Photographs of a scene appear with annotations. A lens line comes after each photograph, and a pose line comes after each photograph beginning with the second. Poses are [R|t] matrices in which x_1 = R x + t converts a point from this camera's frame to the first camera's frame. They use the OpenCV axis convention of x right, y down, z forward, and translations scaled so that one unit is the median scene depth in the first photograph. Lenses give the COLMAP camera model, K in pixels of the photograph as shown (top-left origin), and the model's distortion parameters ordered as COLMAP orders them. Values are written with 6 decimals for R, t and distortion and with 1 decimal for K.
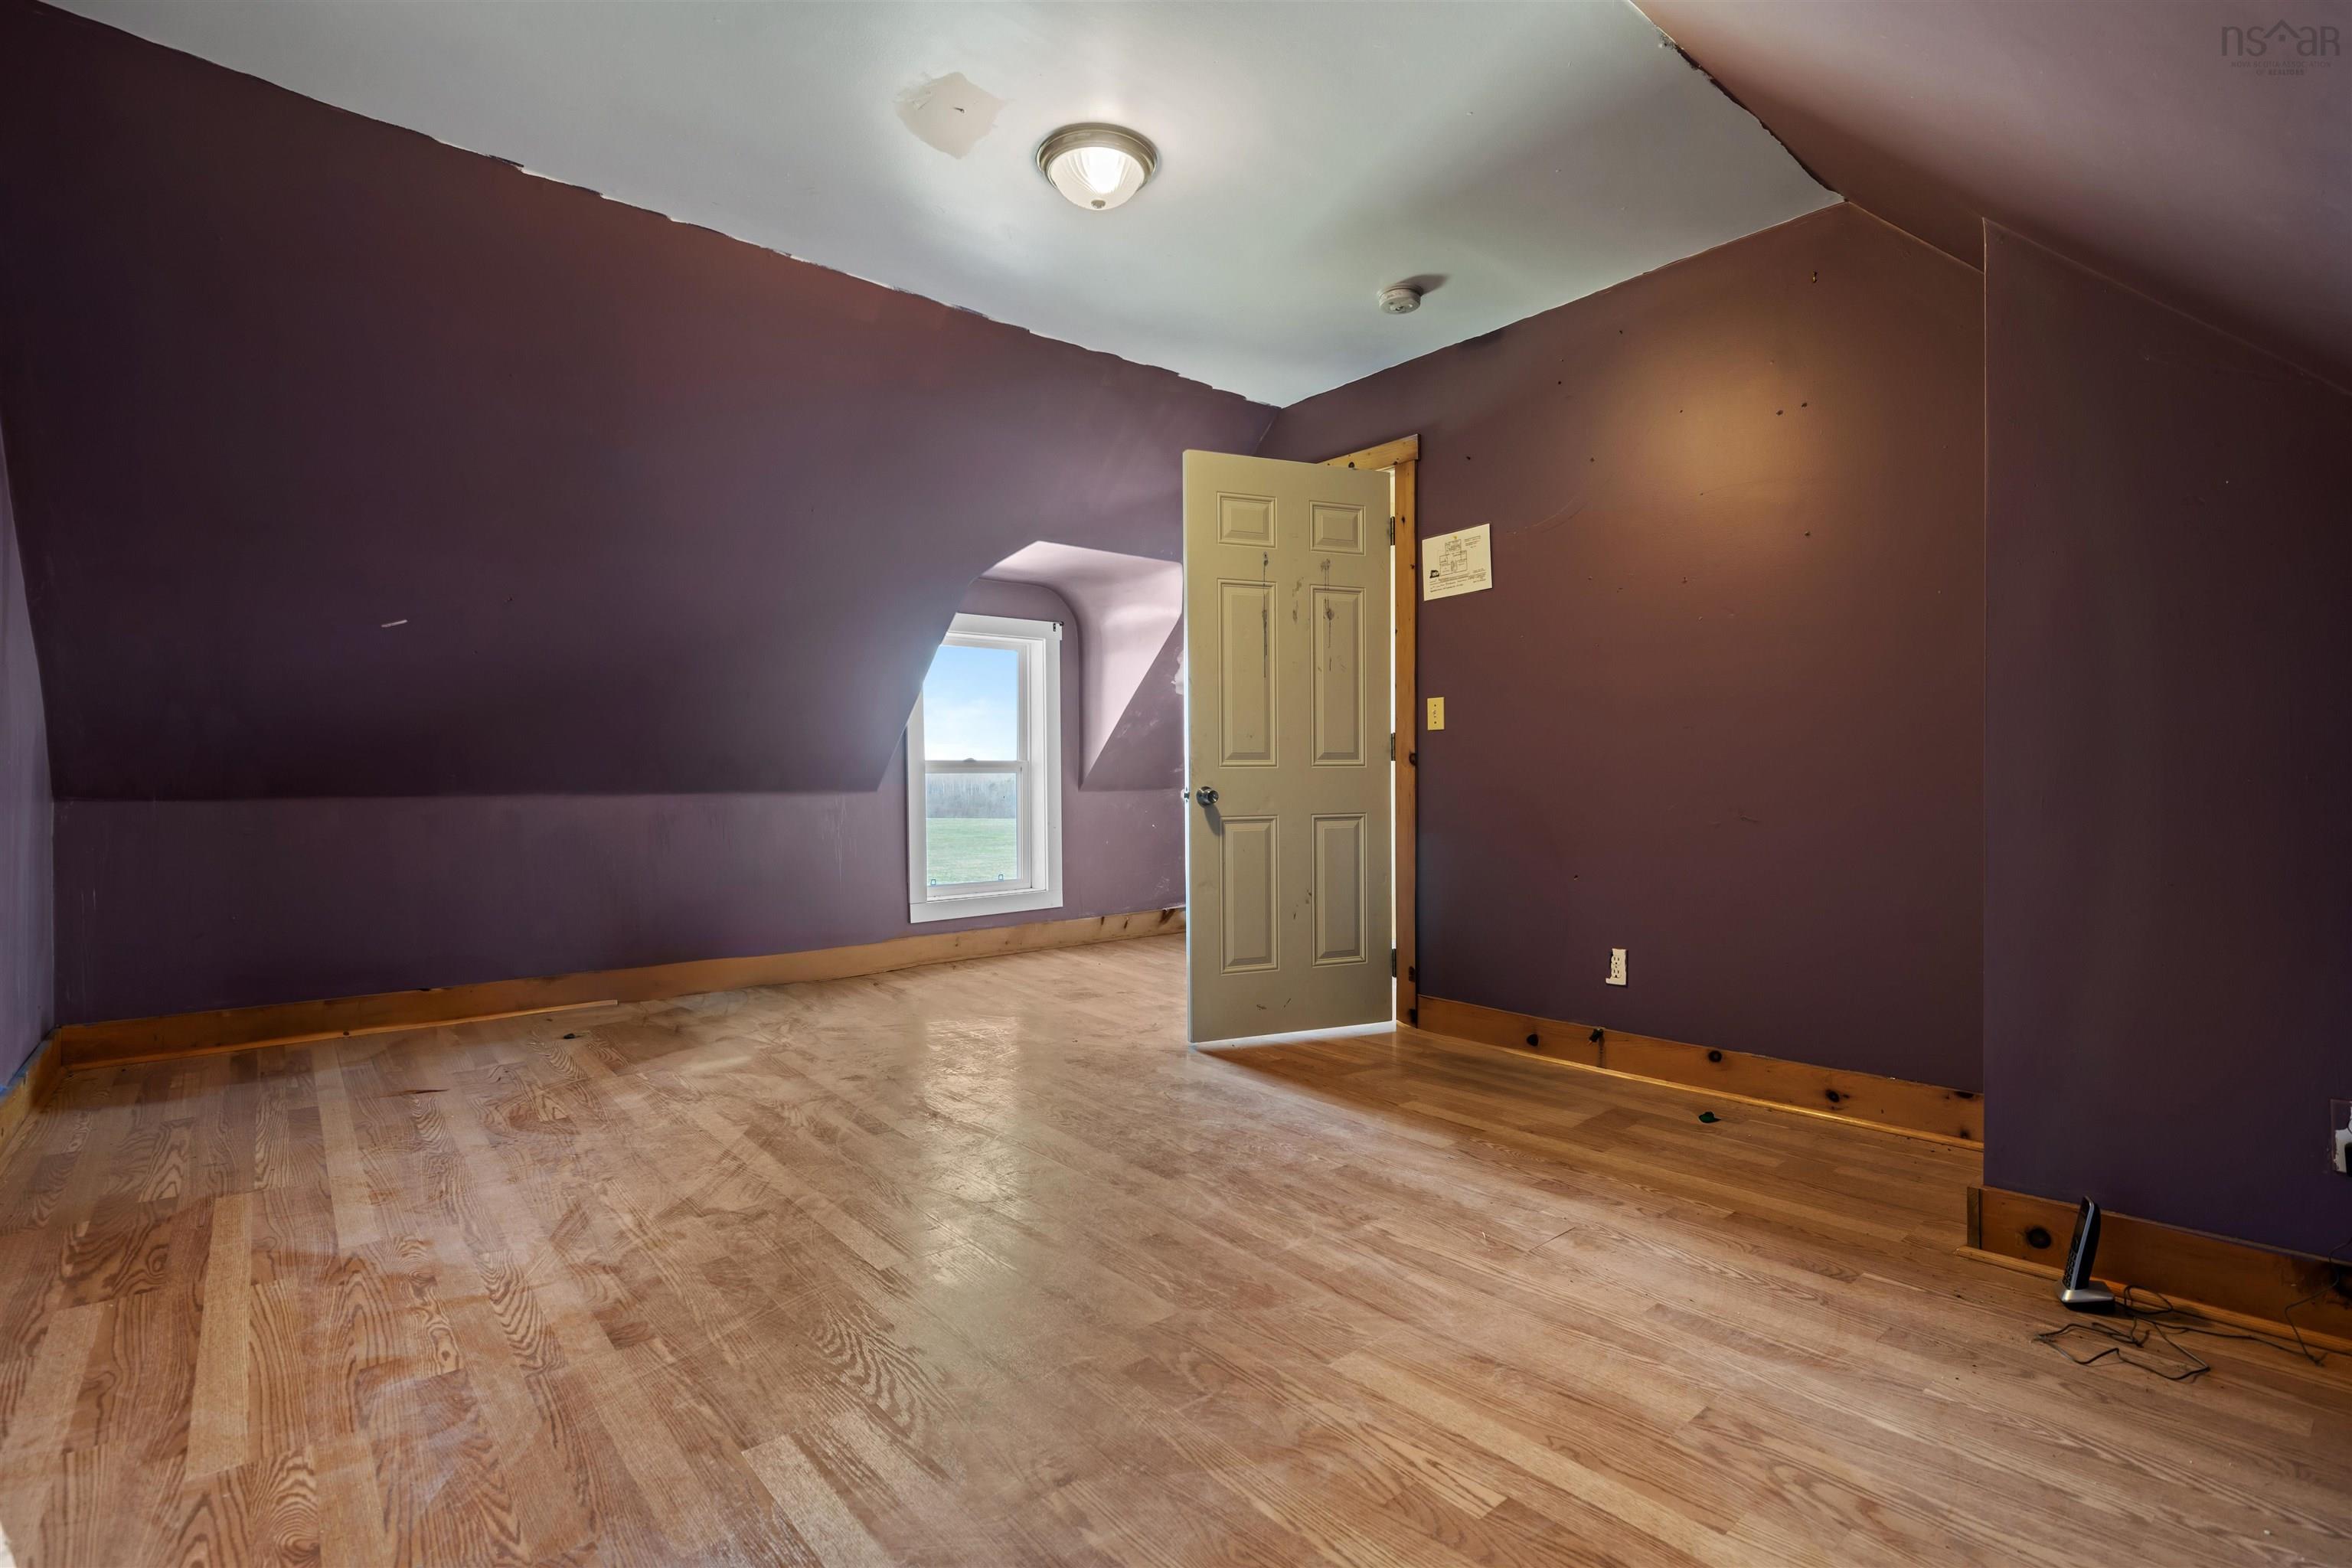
lens RADIAL K [[1075.8, 0, 1176.0], [0, 1075.8, 784.0], [0, 0, 1]] dist [0.003128, 0.000869]
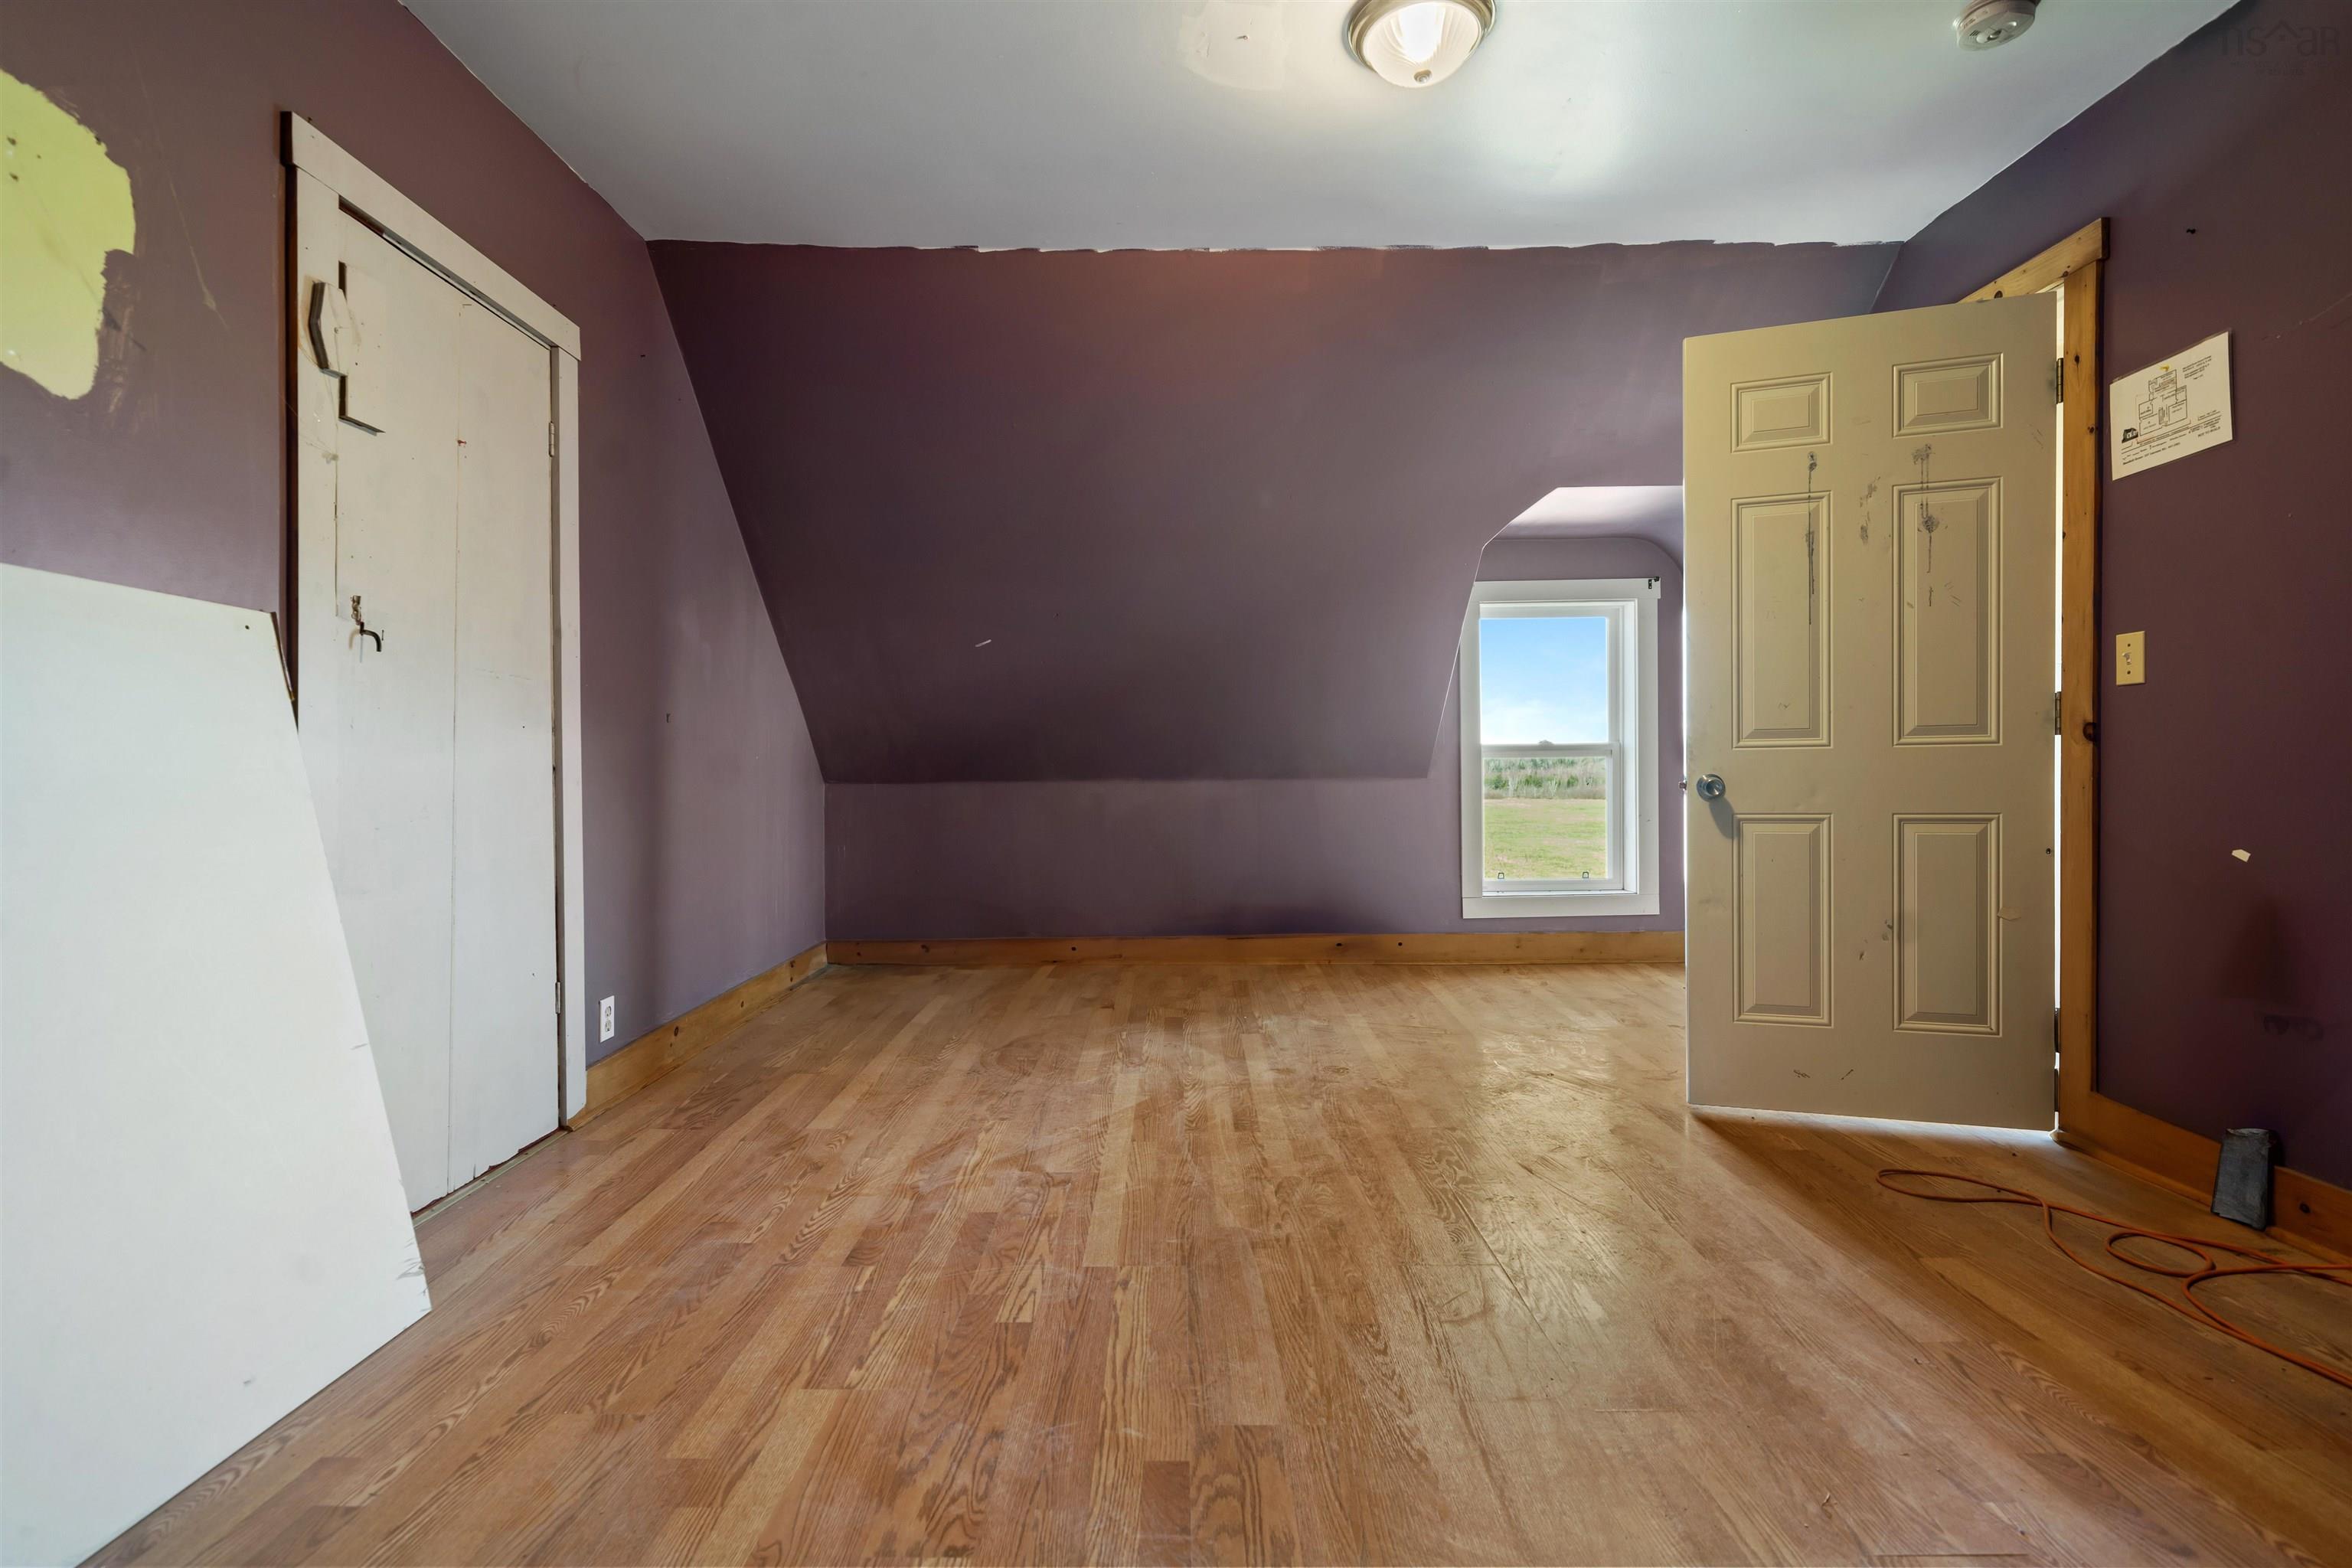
lens RADIAL K [[1082.2, 0, 1176.0], [0, 1082.2, 784.0], [0, 0, 1]] dist [-0.000200, 0.000894]
pose [[0.764802, 0.007253, -0.644225, 0.226211], [0.002174, 0.999902, 0.013839, -0.002070], [0.644262, -0.011984, 0.764711, 0.161042]]
